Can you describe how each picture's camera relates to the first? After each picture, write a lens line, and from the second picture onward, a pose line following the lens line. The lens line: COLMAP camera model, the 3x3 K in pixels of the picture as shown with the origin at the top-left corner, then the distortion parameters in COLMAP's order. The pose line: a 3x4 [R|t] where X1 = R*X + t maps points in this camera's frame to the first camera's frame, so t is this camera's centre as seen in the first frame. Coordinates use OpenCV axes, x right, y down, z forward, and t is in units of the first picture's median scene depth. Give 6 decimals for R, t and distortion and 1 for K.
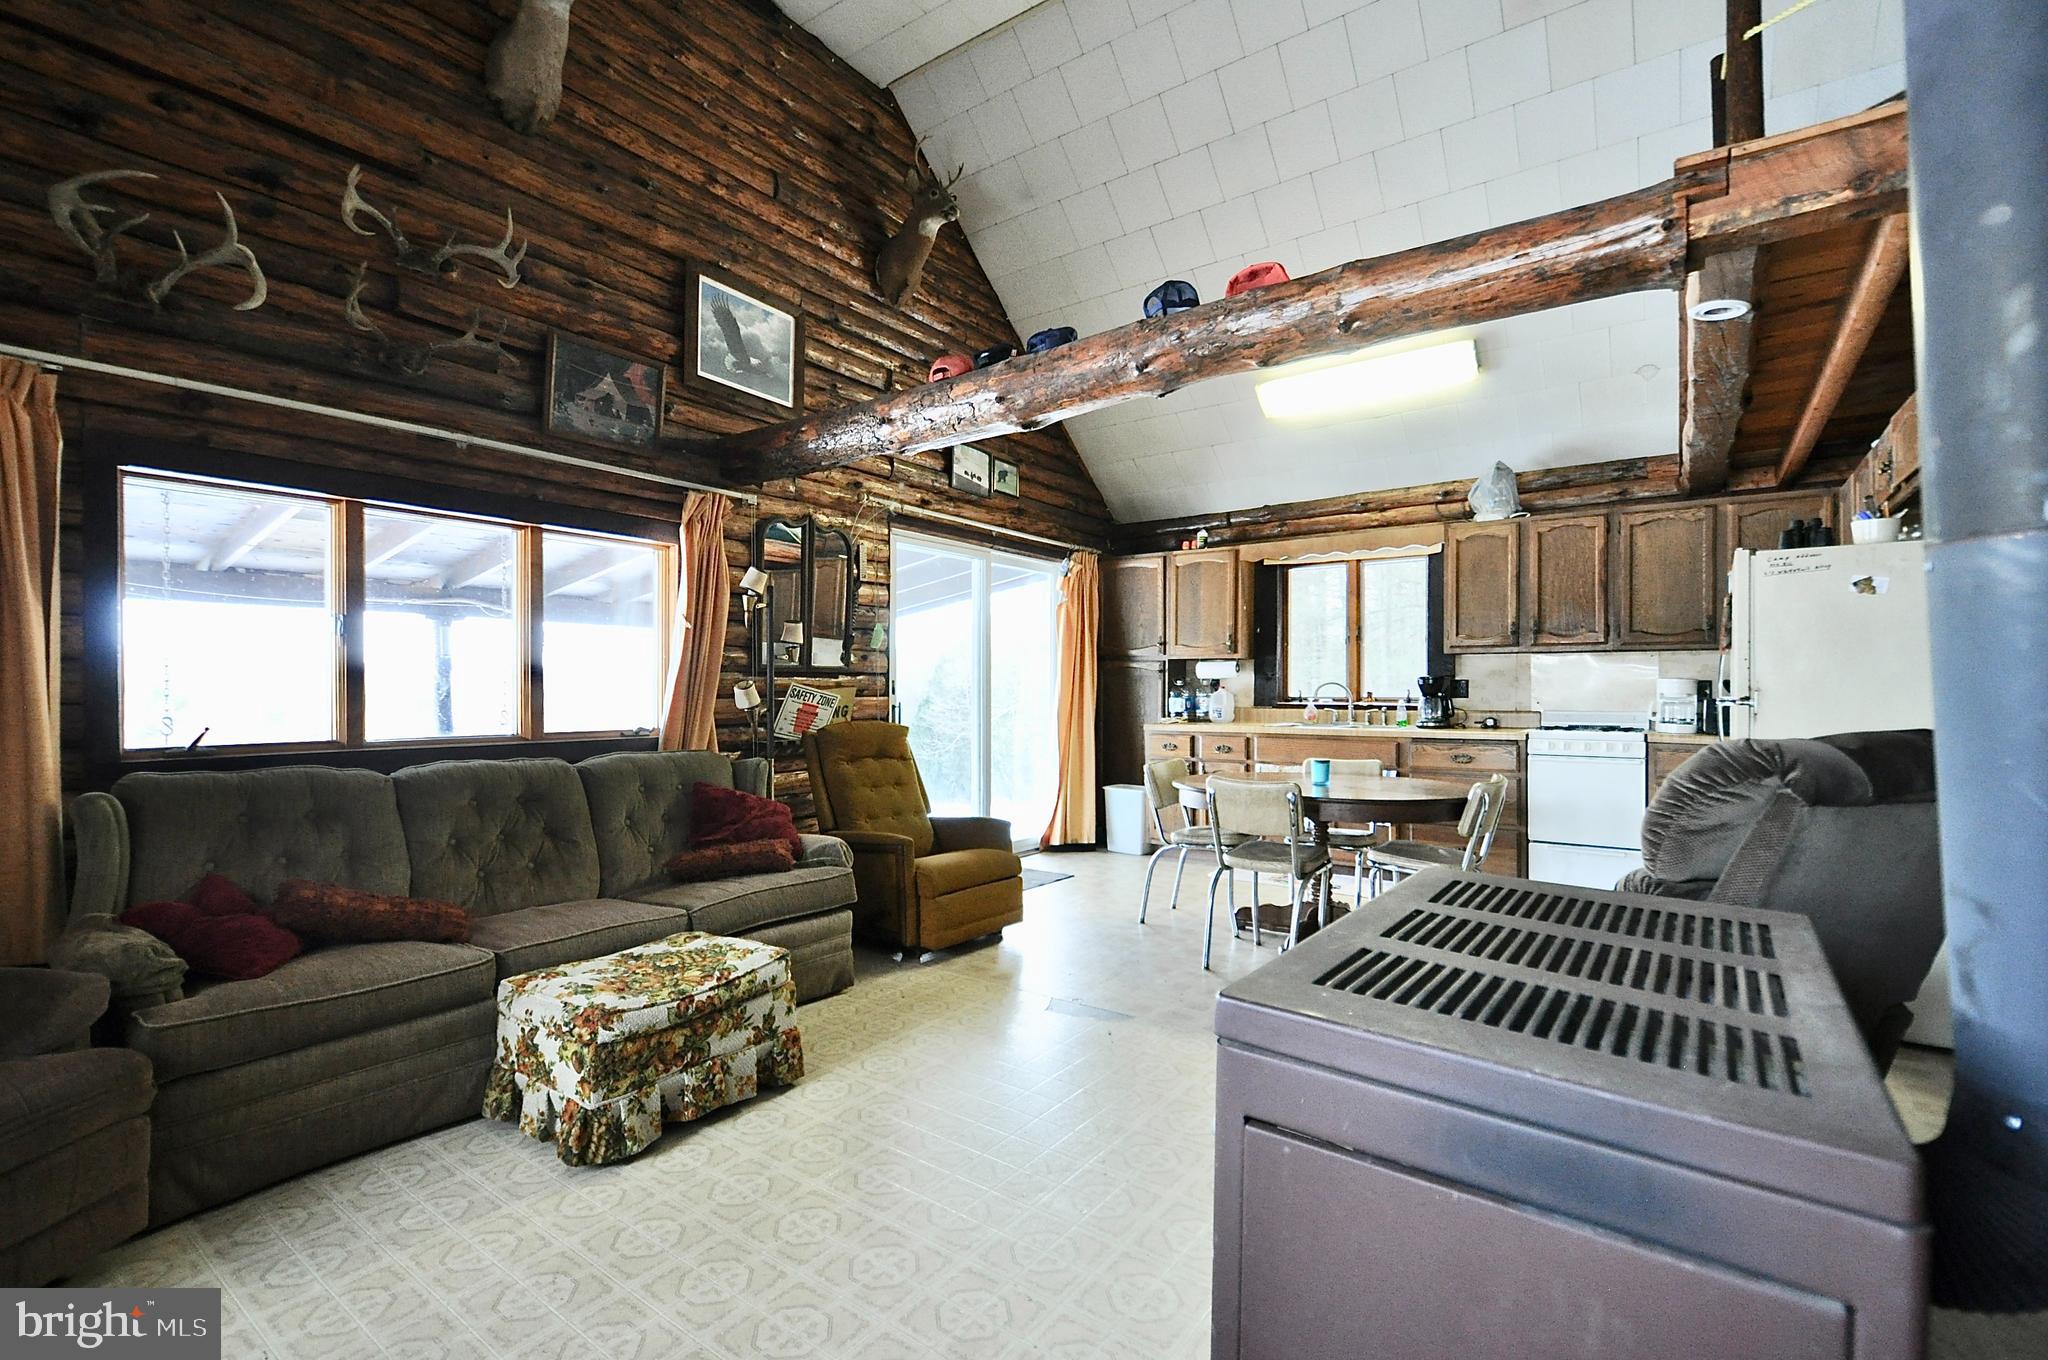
lens RADIAL K [[903.9, 0, 1023.4], [0, 903.9, 687.8], [0, 0, 1]] dist [0.001158, 0.000559]
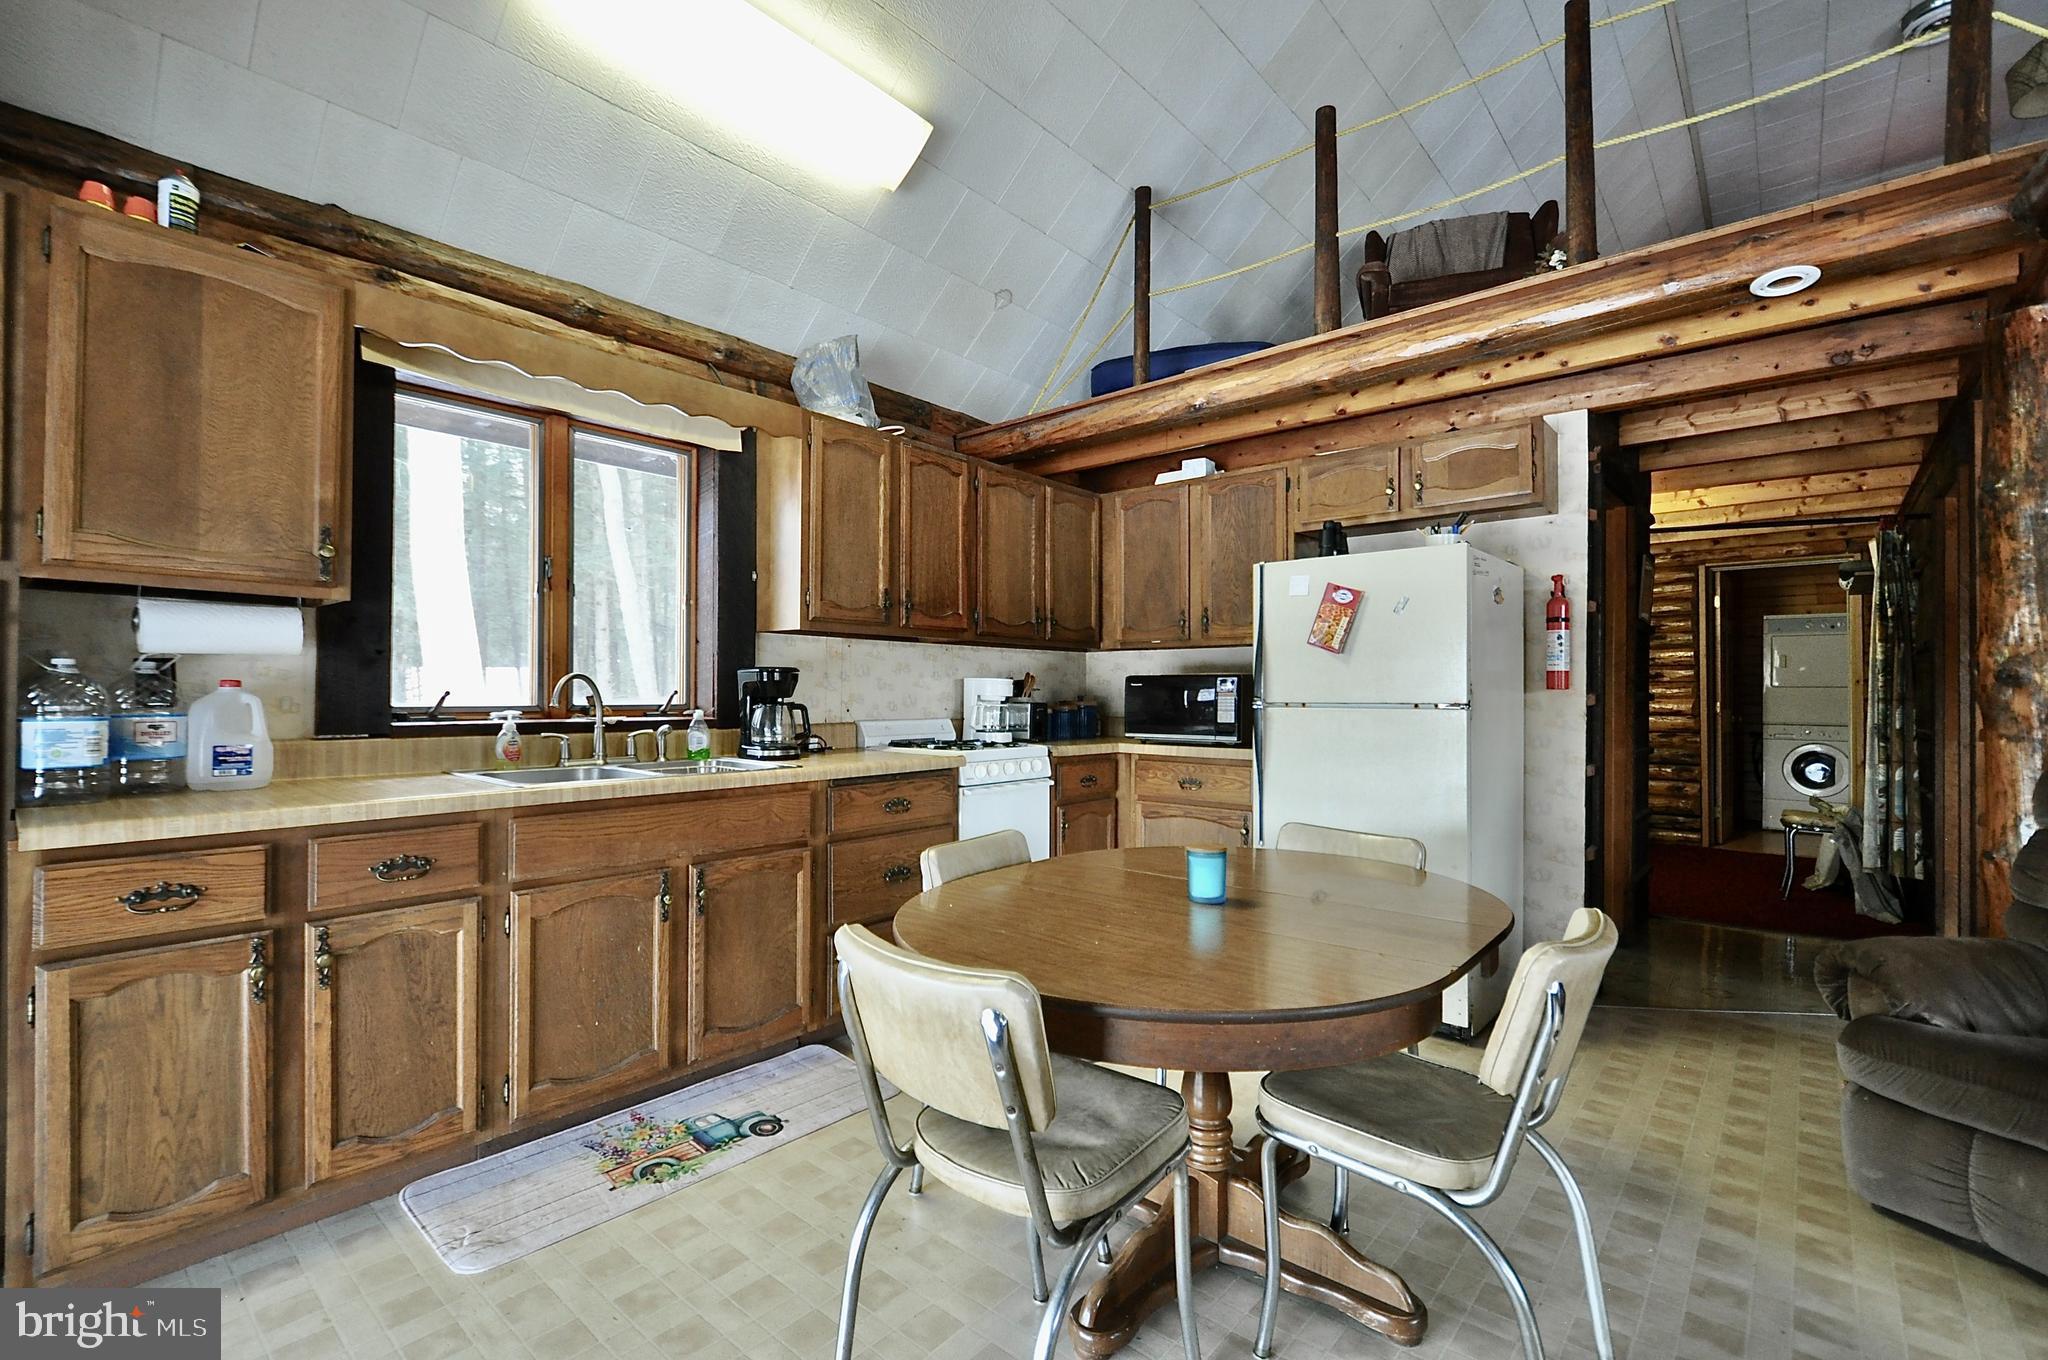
lens RADIAL K [[903.9, 0, 1020.4], [0, 903.9, 687.8], [0, 0, 1]] dist [0.001158, 0.000559]
pose [[0.087027, 0.004260, 0.996197, -0.093609], [-0.006546, 0.999972, -0.003705, 0.001260], [-0.996184, -0.006198, 0.087052, 0.736145]]
